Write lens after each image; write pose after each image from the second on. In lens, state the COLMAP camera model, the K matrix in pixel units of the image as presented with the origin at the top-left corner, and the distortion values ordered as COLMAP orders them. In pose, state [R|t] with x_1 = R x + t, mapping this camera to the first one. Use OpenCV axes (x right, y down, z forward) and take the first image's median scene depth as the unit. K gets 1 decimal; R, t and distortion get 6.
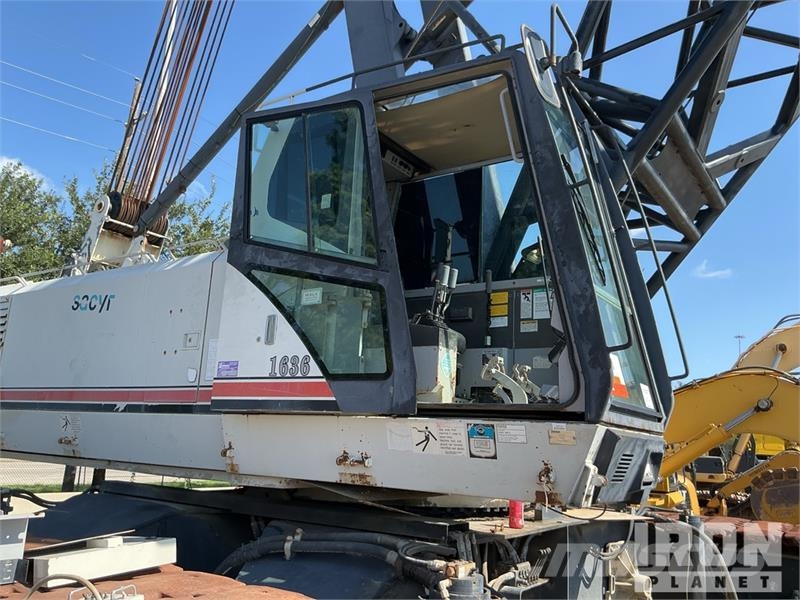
lens RADIAL K [[659.7, 0, 400.3], [0, 659.7, 293.6], [0, 0, 1]] dist [0.132345, -0.285387]
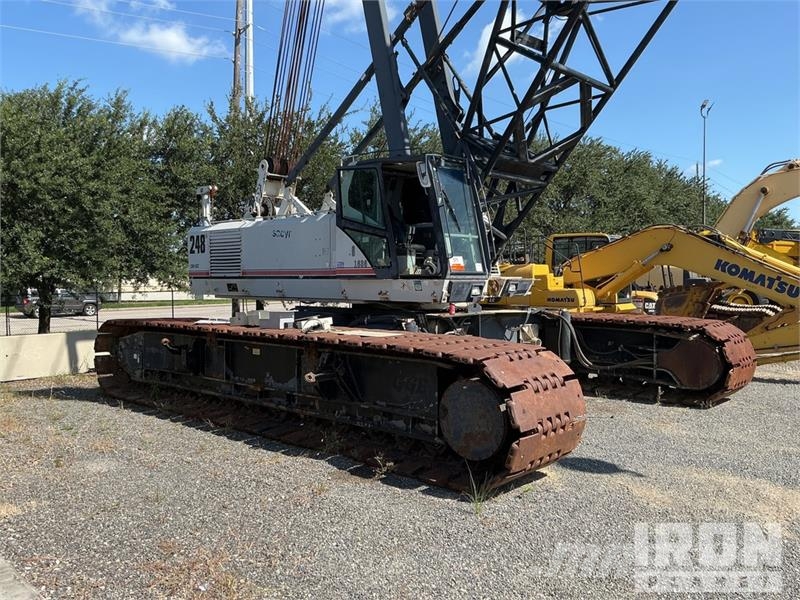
lens RADIAL K [[659.7, 0, 400.3], [0, 659.7, 293.6], [0, 0, 1]] dist [0.132345, -0.285387]
pose [[0.985511, -0.048108, -0.162648, 0.411139], [0.085852, 0.968505, 0.233724, -0.371955], [0.146282, -0.244301, 0.958603, -1.569070]]
